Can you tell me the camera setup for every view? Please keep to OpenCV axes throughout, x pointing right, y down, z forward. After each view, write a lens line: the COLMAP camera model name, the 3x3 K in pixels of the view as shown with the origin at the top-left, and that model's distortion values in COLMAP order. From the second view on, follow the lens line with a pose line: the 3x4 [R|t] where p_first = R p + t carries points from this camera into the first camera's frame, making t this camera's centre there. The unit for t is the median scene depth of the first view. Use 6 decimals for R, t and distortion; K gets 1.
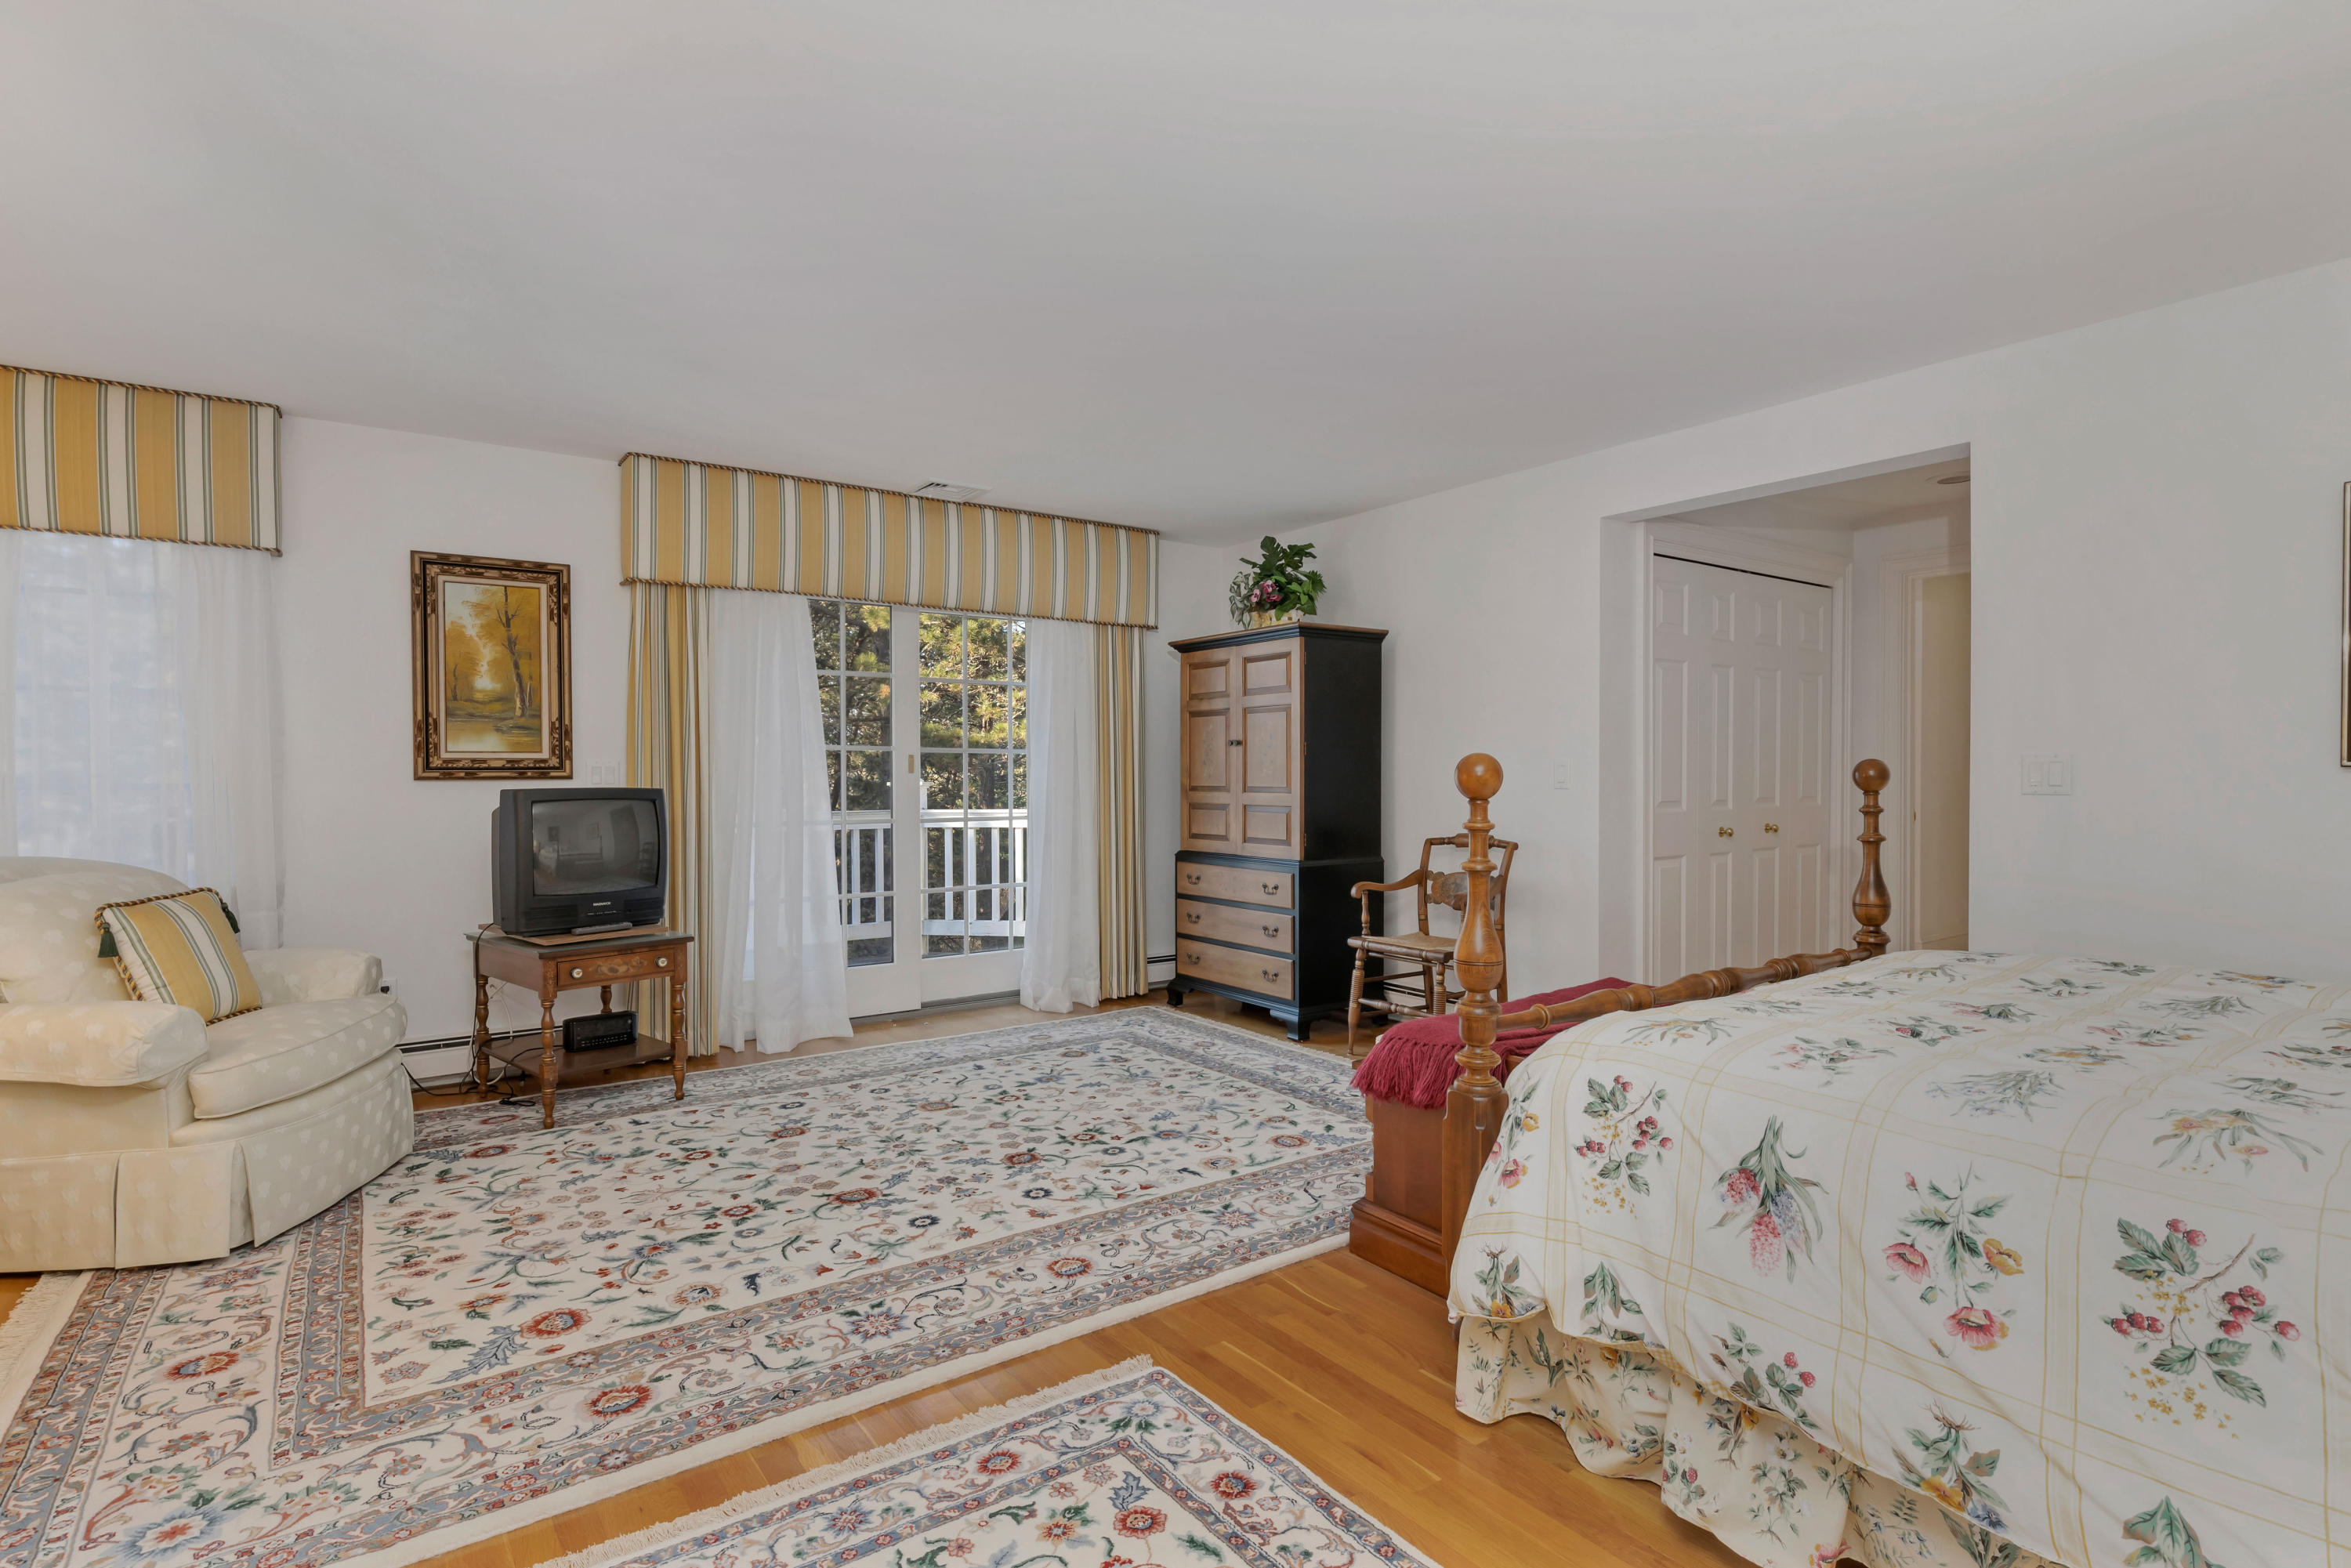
lens RADIAL K [[1156.3, 0, 1177.1], [0, 1156.3, 787.7], [0, 0, 1]] dist [-0.001946, -0.000104]
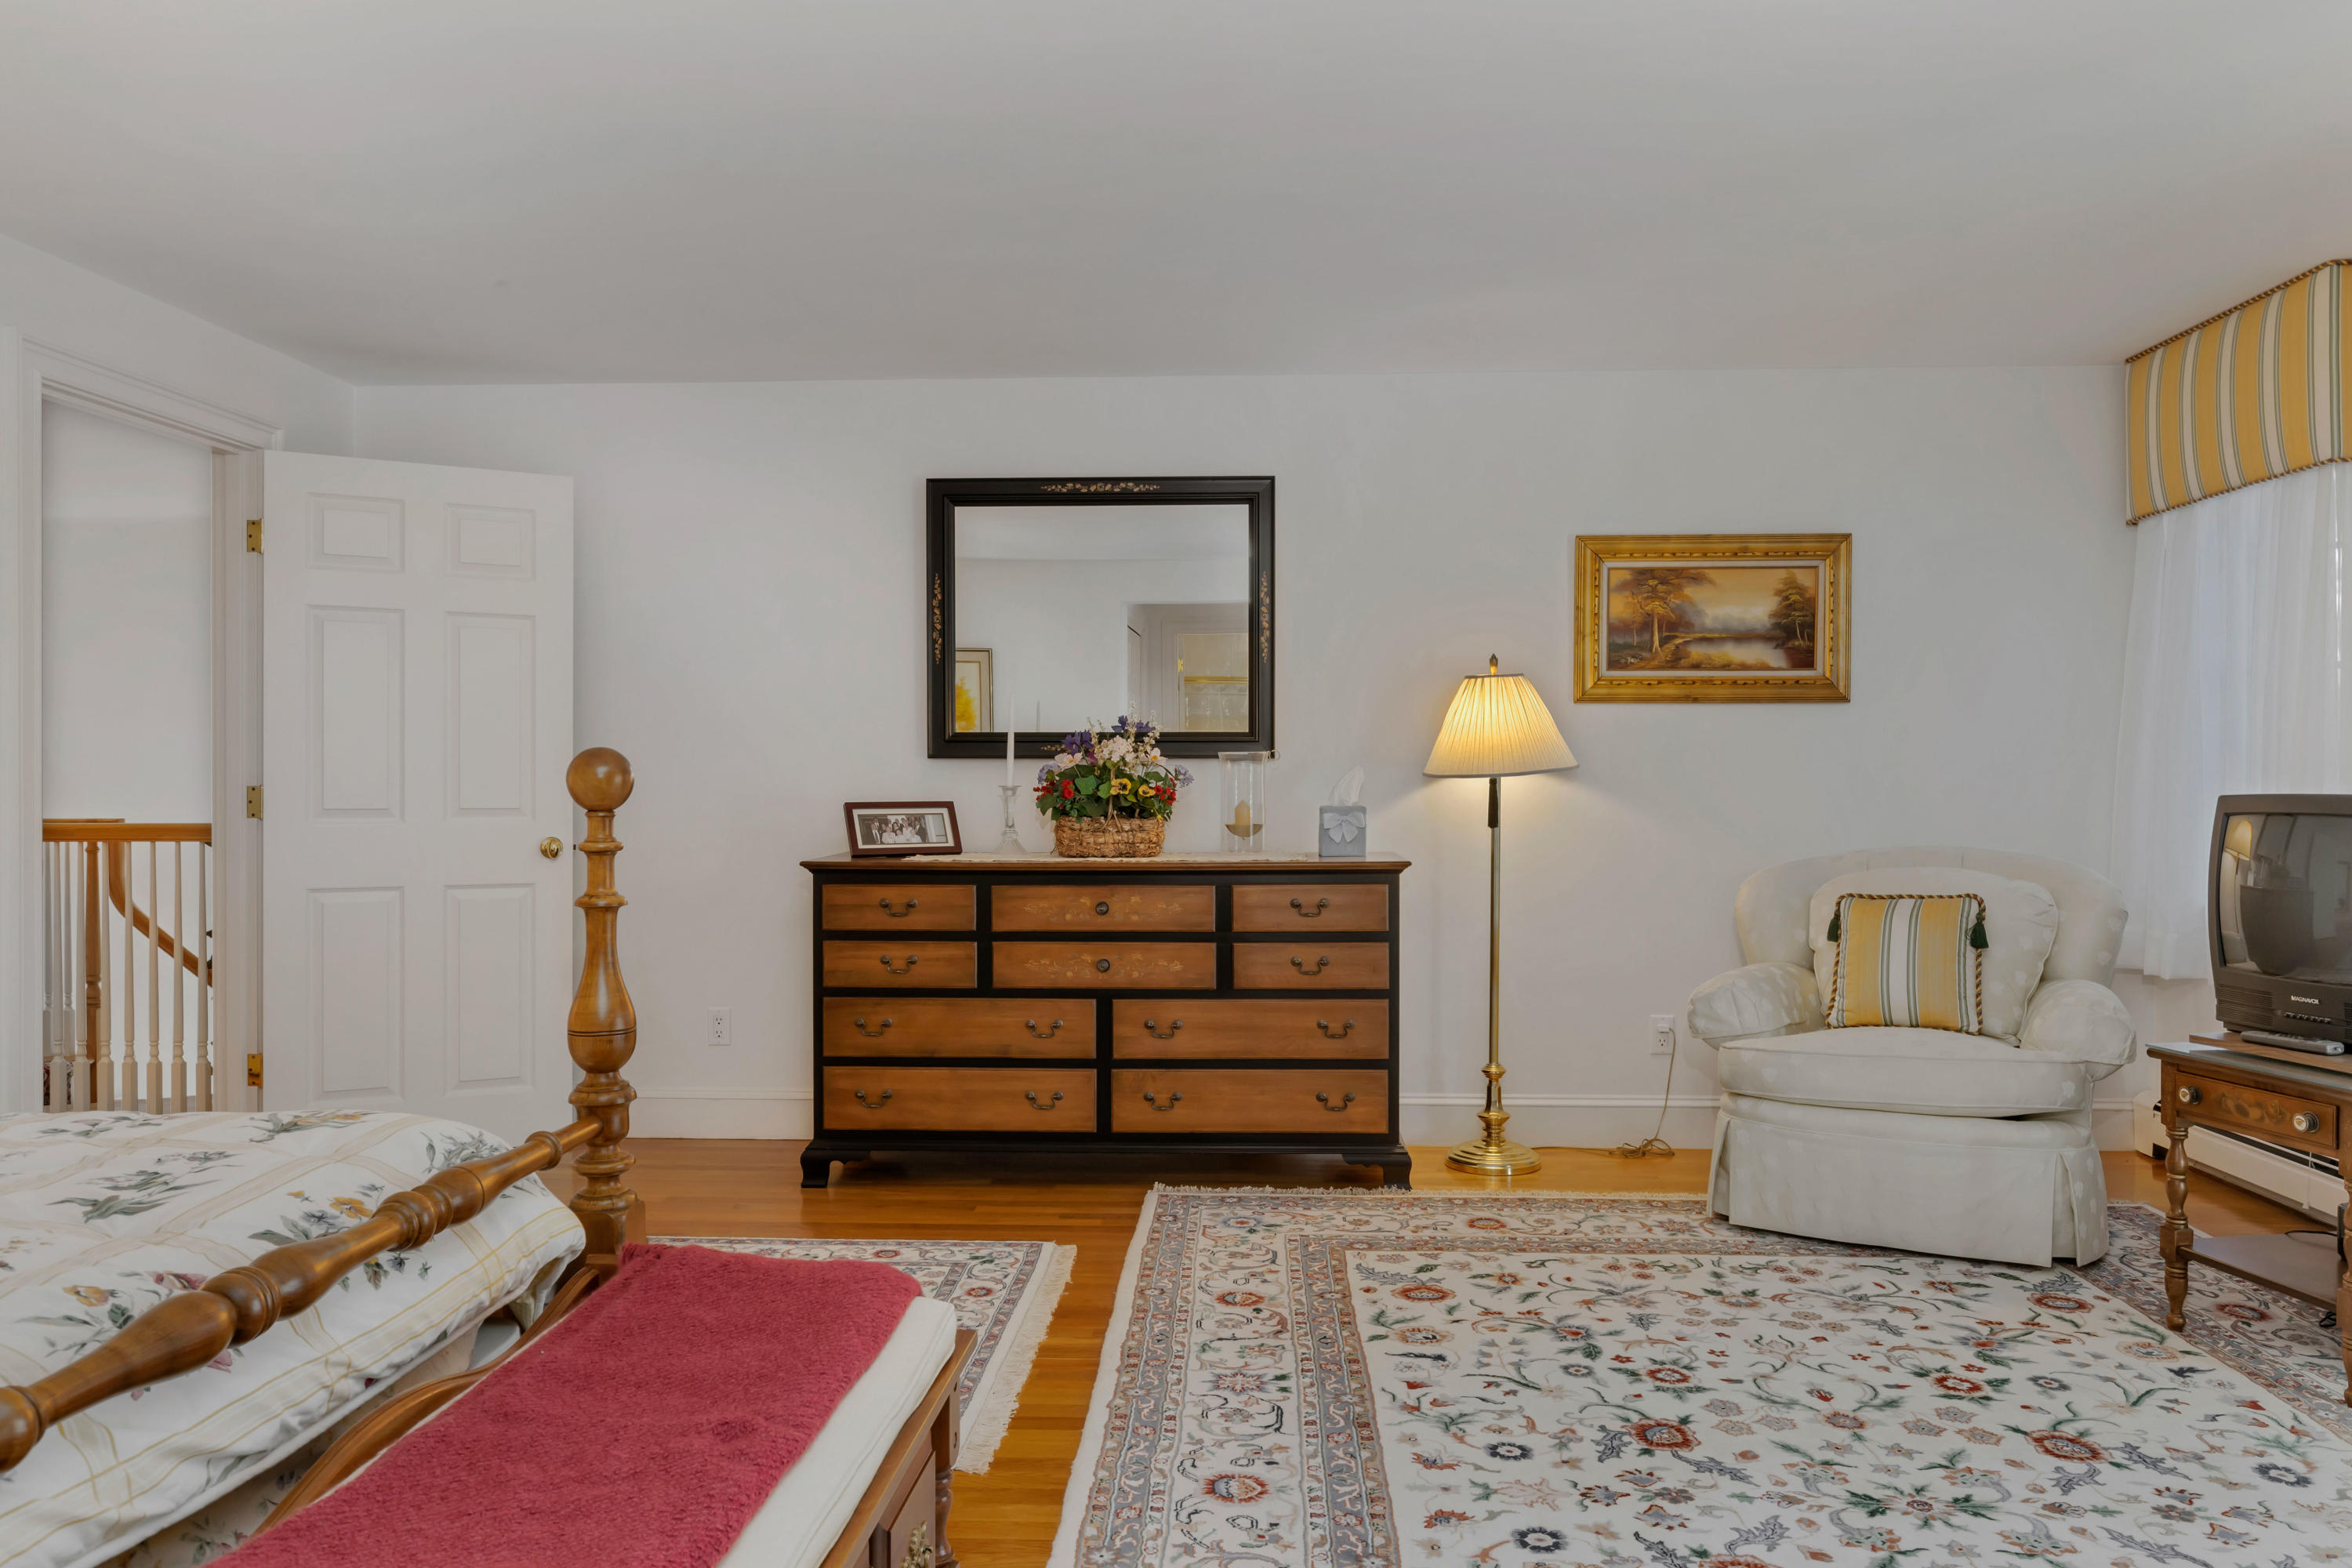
lens RADIAL K [[1663.1, 0, 1177.5], [0, 1663.1, 780.3], [0, 0, 1]] dist [0.004208, 0.002540]
pose [[-0.630315, 0.006778, -0.776310, 0.630696], [-0.002969, 0.999934, 0.011141, -0.016332], [0.776334, 0.009327, -0.630253, 1.442880]]
